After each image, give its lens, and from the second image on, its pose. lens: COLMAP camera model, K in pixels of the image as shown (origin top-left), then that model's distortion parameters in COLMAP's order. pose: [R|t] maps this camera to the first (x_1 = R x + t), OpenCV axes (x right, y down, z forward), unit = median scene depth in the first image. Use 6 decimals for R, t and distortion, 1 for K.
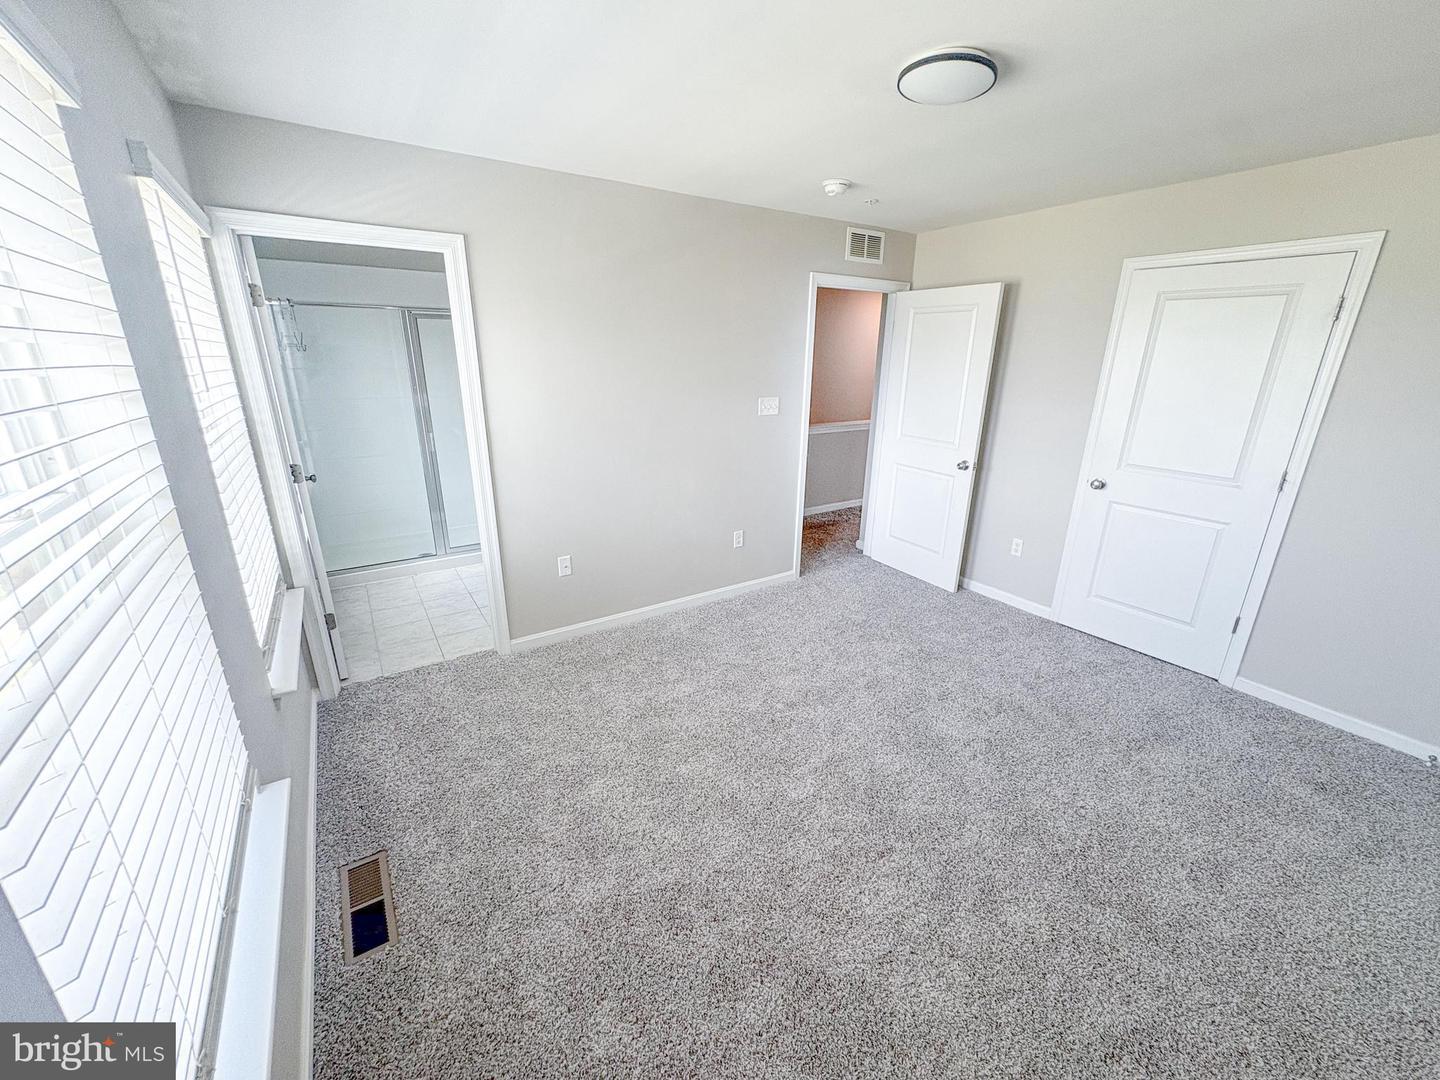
lens RADIAL K [[570.5, 0, 718.2], [0, 570.5, 540.0], [0, 0, 1]] dist [-0.002472, 0.000212]
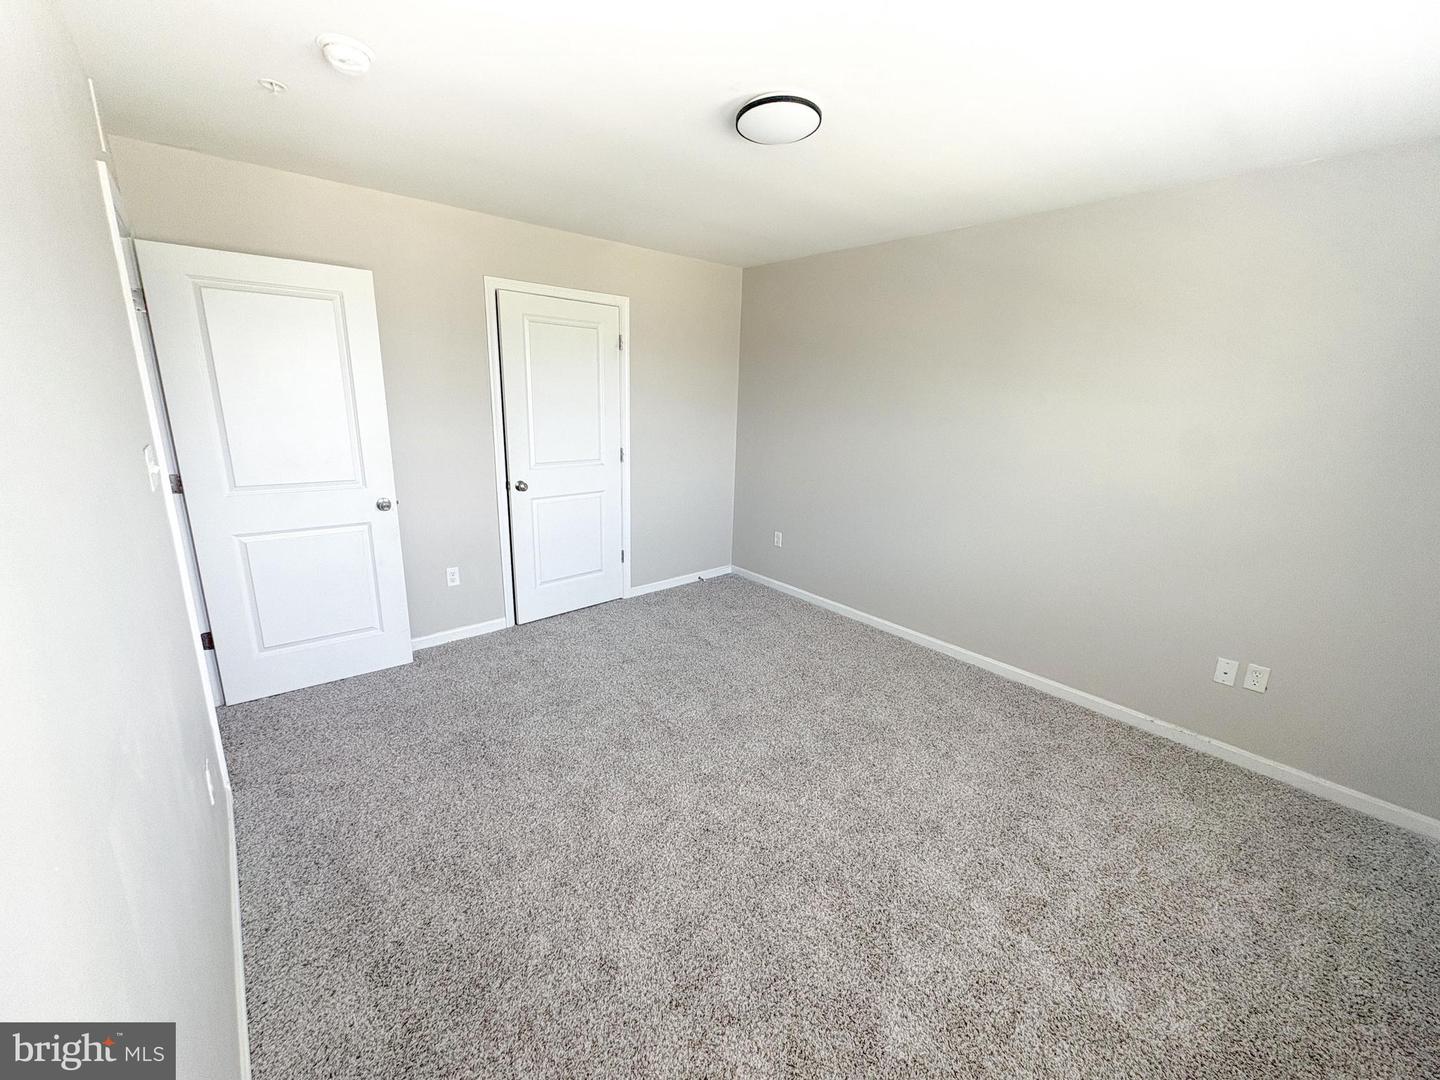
lens RADIAL K [[570.5, 0, 716.0], [0, 570.5, 534.8], [0, 0, 1]] dist [-0.002472, 0.000212]
pose [[-0.131182, -0.254777, 0.958060, -0.495358], [0.283147, 0.916526, 0.282502, -0.242741], [-0.950063, 0.308331, -0.048092, 0.831001]]
